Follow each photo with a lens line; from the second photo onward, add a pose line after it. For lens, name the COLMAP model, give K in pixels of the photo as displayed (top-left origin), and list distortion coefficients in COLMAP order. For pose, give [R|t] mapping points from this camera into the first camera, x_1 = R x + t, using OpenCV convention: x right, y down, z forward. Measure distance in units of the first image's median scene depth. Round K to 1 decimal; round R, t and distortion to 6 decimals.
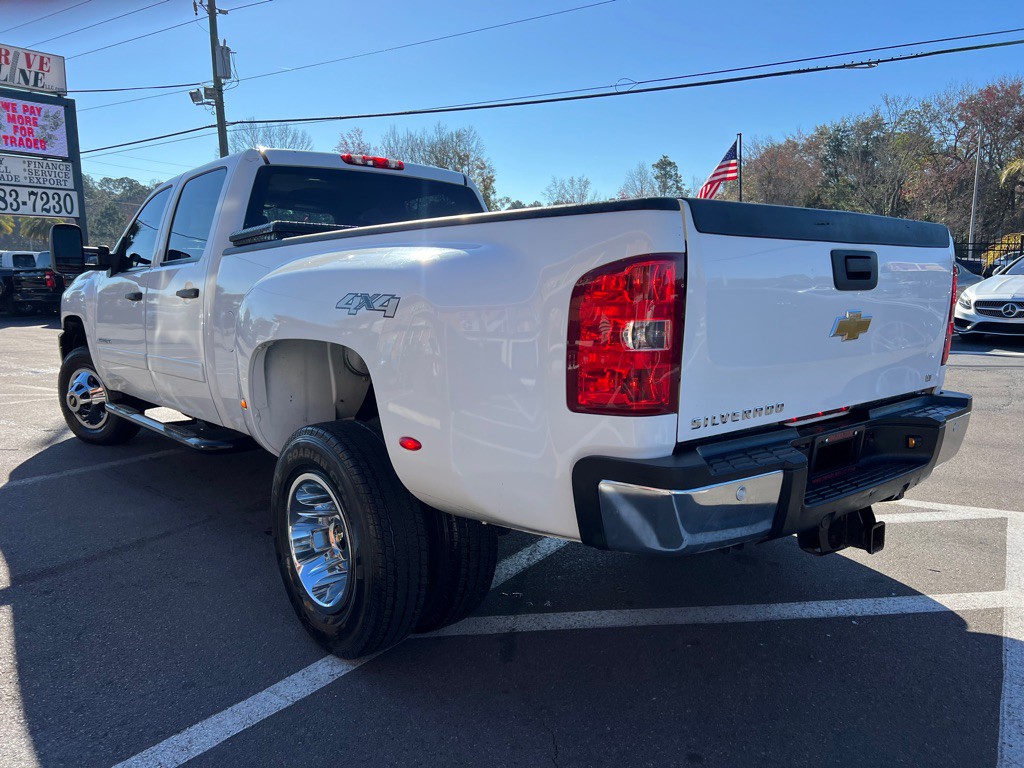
lens RADIAL K [[763.4, 0, 512.7], [0, 763.4, 387.9], [0, 0, 1]] dist [0.054081, -0.060679]
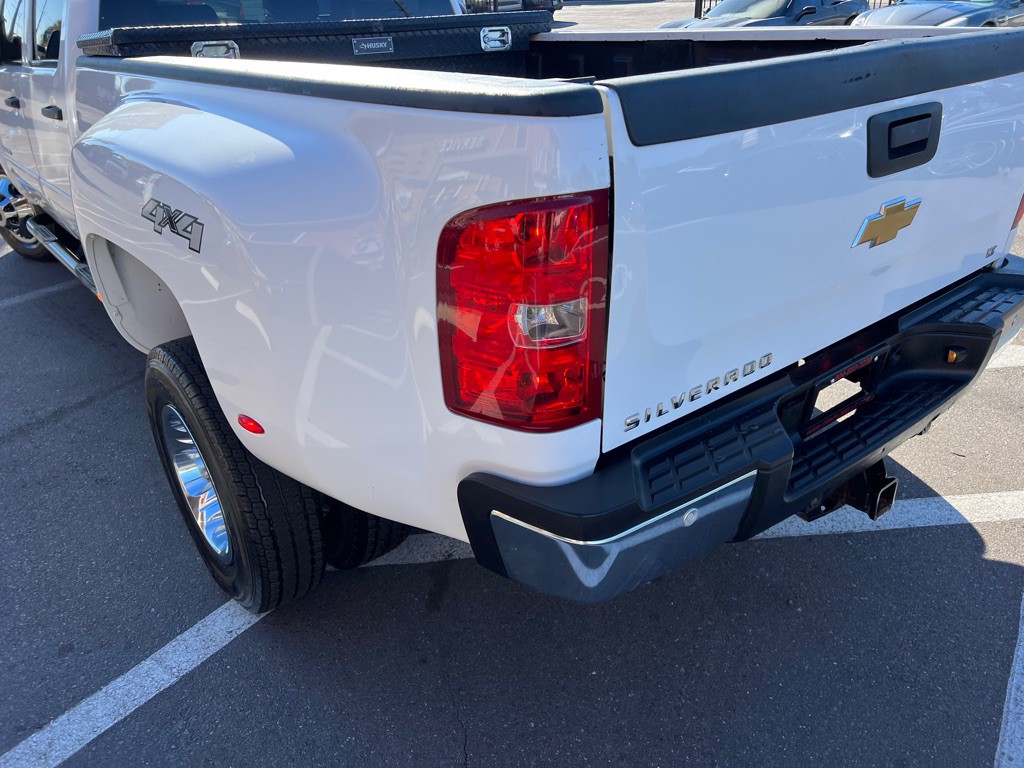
lens RADIAL K [[768.3, 0, 515.9], [0, 768.3, 388.8], [0, 0, 1]] dist [0.054351, -0.064594]
pose [[0.999158, -0.014740, -0.038299, 0.073013], [0.026515, 0.944184, 0.328350, -0.096501], [0.031321, -0.329089, 0.943779, 0.157634]]
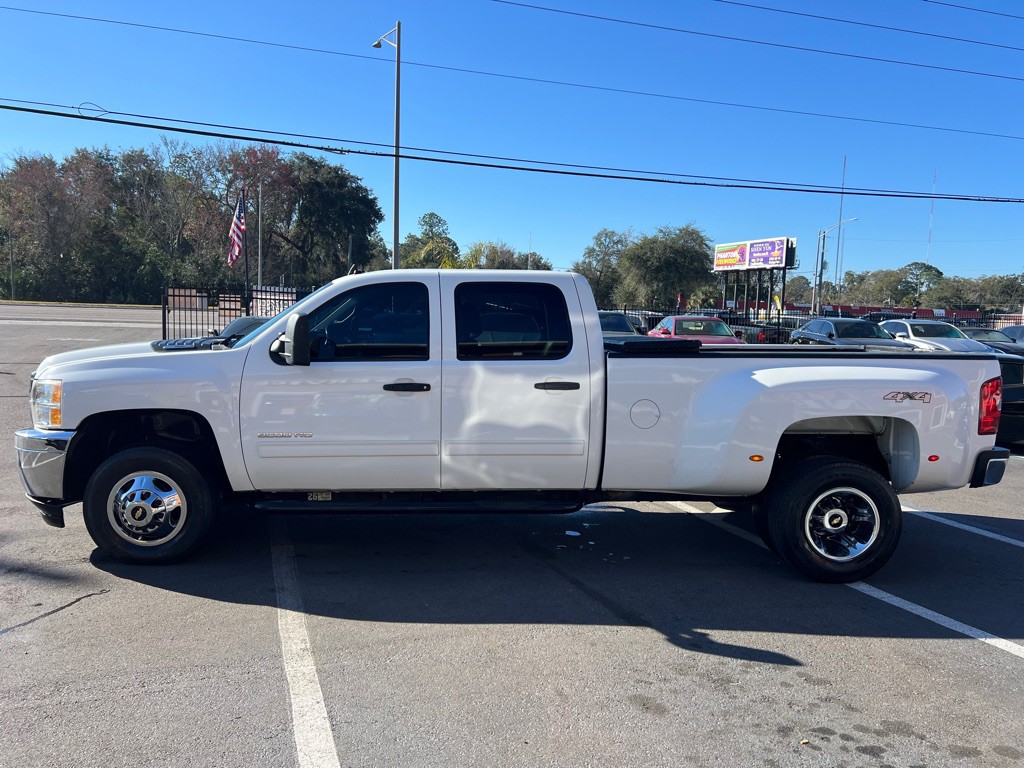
lens RADIAL K [[764.0, 0, 510.9], [0, 764.0, 379.2], [0, 0, 1]] dist [0.053060, -0.059443]
pose [[0.602907, -0.045001, 0.796542, -1.335056], [0.081261, 0.996679, -0.005198, -0.122752], [-0.793663, 0.067862, 0.604561, 0.294177]]
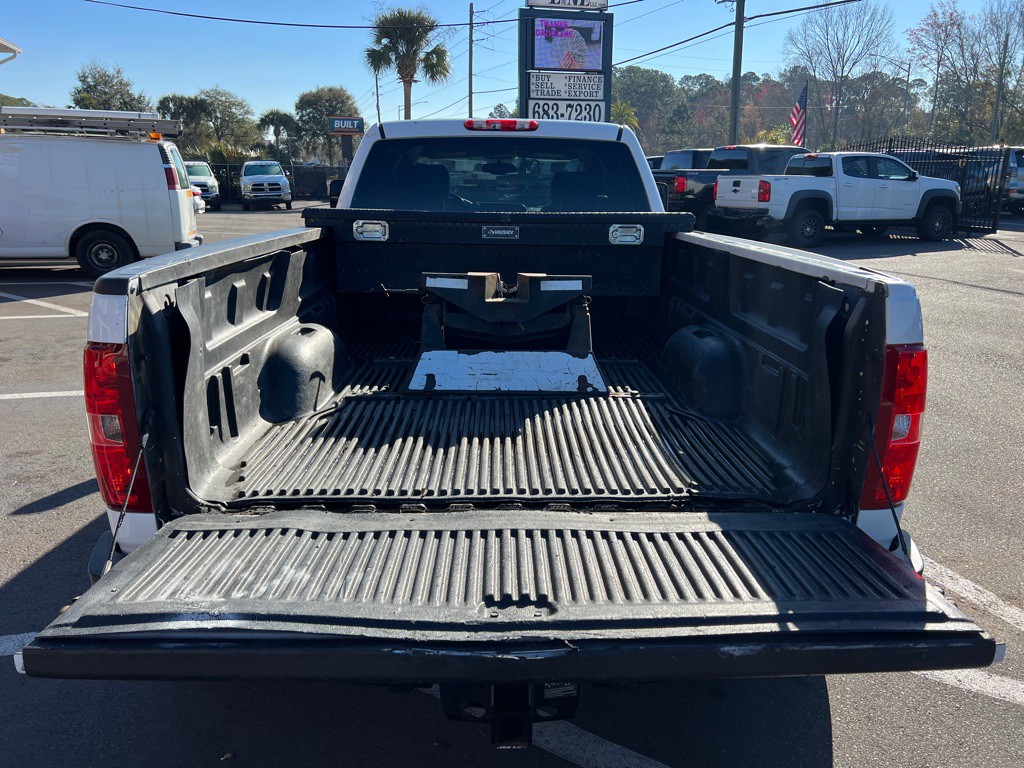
lens RADIAL K [[764.0, 0, 510.9], [0, 764.0, 379.2], [0, 0, 1]] dist [0.053060, -0.059443]
pose [[0.773702, 0.171796, -0.609812, 0.470768], [-0.097278, 0.983333, 0.153602, -0.133103], [0.626036, -0.059521, 0.777519, 0.249927]]
